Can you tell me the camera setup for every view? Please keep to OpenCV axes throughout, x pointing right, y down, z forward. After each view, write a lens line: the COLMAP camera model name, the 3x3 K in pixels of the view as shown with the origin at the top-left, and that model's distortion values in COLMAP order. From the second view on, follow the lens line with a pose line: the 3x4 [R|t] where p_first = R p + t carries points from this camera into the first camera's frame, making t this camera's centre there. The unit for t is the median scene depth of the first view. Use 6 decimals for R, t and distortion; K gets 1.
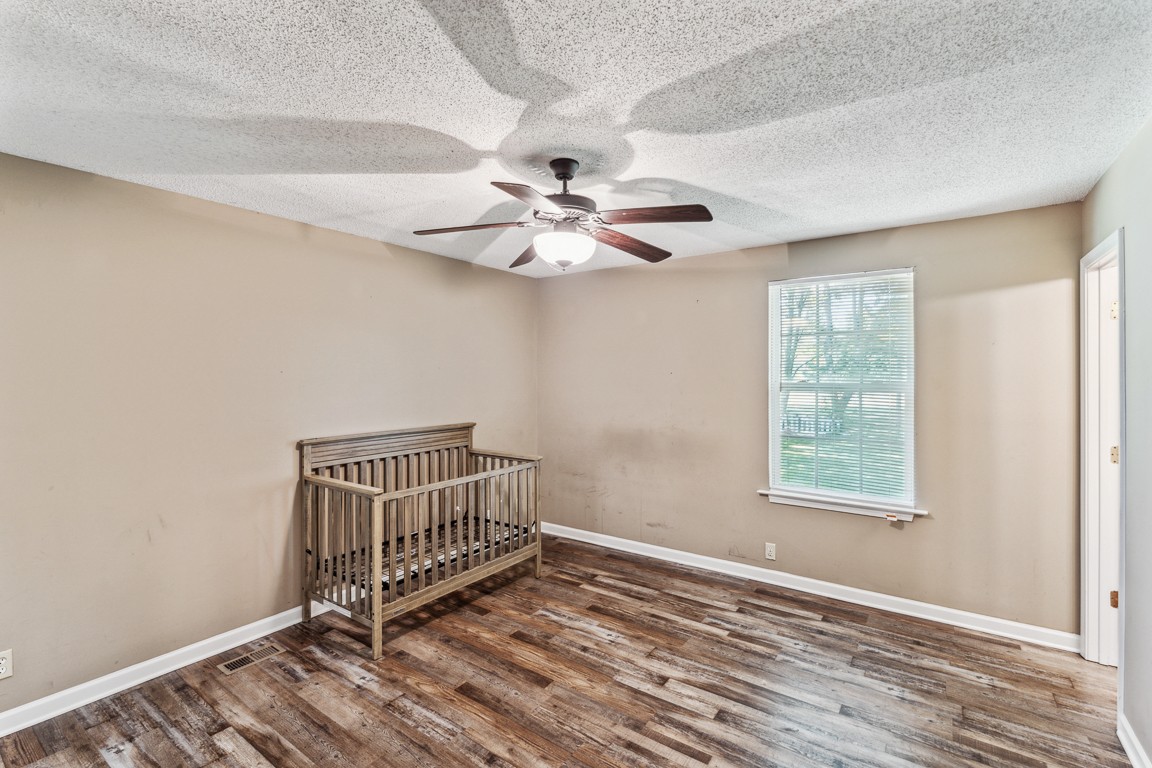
lens RADIAL K [[517.1, 0, 573.9], [0, 517.1, 377.9], [0, 0, 1]] dist [-0.001632, 0.000677]
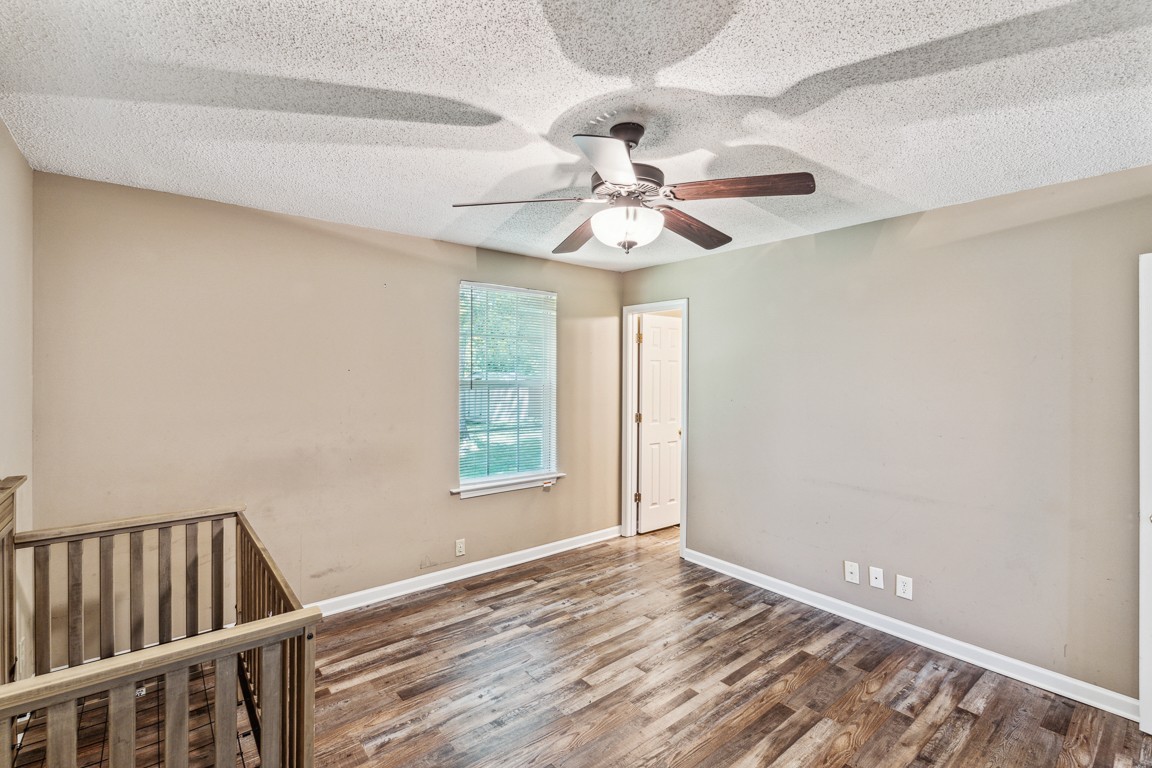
lens RADIAL K [[517.1, 0, 572.9], [0, 517.1, 378.5], [0, 0, 1]] dist [-0.001632, 0.000677]
pose [[0.259970, -0.007852, 0.965585, -0.673902], [-0.000373, 0.999966, 0.008232, -0.004147], [-0.965617, -0.002501, 0.259958, 0.660641]]
